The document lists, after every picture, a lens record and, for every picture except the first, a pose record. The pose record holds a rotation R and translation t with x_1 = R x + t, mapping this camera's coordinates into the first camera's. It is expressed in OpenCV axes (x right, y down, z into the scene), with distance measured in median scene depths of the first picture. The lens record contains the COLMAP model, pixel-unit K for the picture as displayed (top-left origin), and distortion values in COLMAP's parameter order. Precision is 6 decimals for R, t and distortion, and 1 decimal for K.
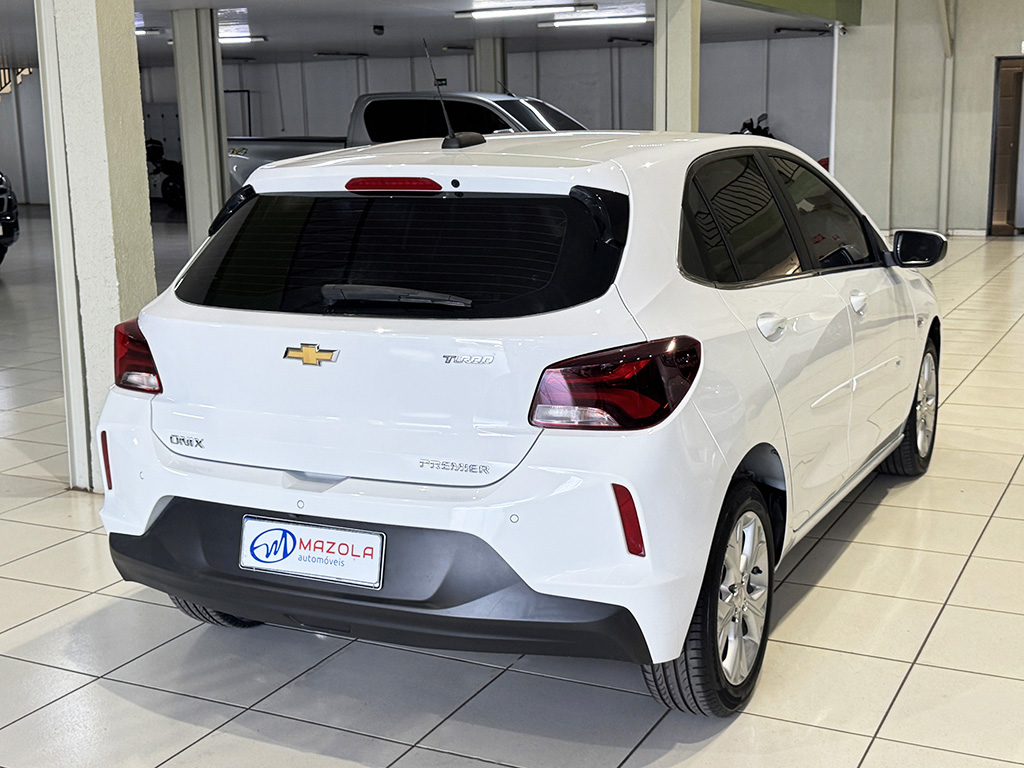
lens RADIAL K [[1375.6, 0, 505.2], [0, 1375.6, 389.3], [0, 0, 1]] dist [0.115805, 0.000000]
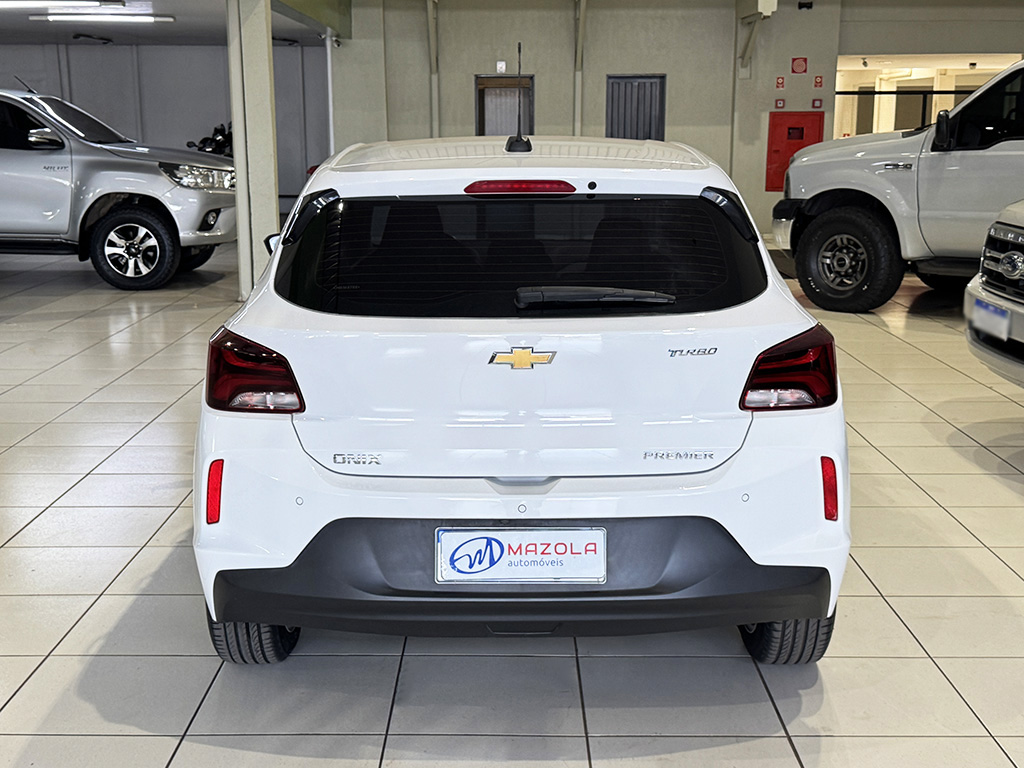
lens RADIAL K [[1375.6, 0, 504.8], [0, 1375.6, 383.5], [0, 0, 1]] dist [0.115805, 0.000000]
pose [[0.894508, -0.068716, 0.441740, -0.571439], [0.072479, 0.997335, 0.008375, -0.015274], [-0.441138, 0.024525, 0.897104, 0.109121]]
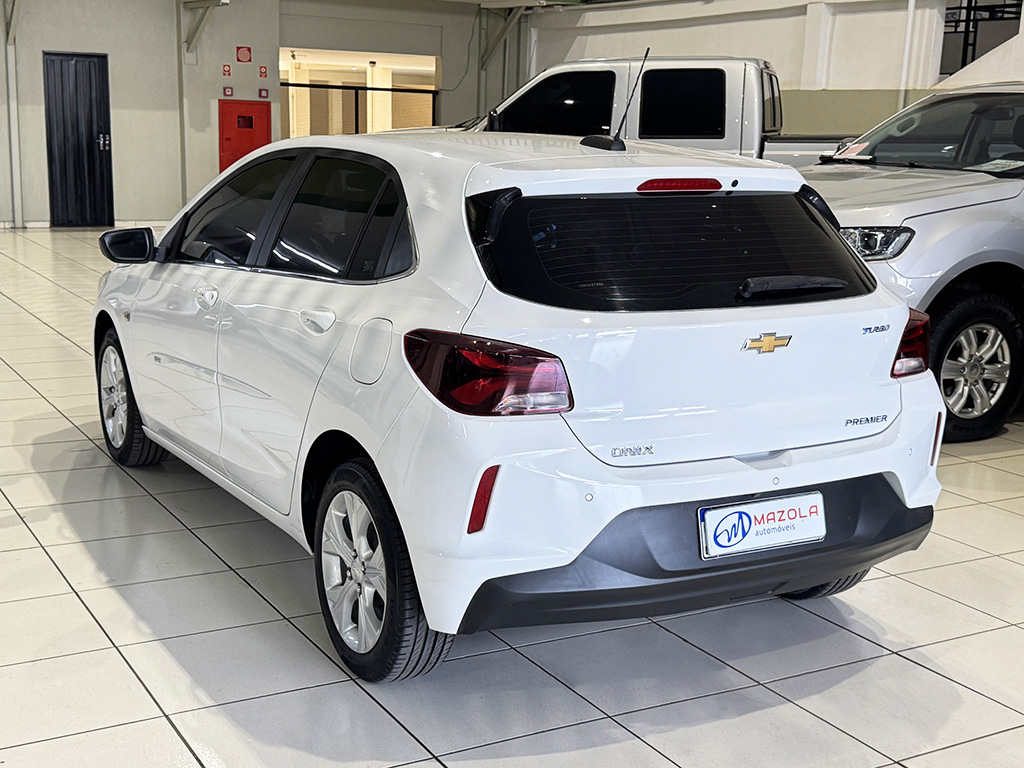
lens RADIAL K [[1375.6, 0, 520.5], [0, 1375.6, 385.6], [0, 0, 1]] dist [0.115805, 0.000000]
pose [[0.545953, -0.130712, 0.827557, -1.108715], [0.125810, 0.989345, 0.073267, -0.092521], [-0.828316, 0.064114, 0.556580, 0.537450]]
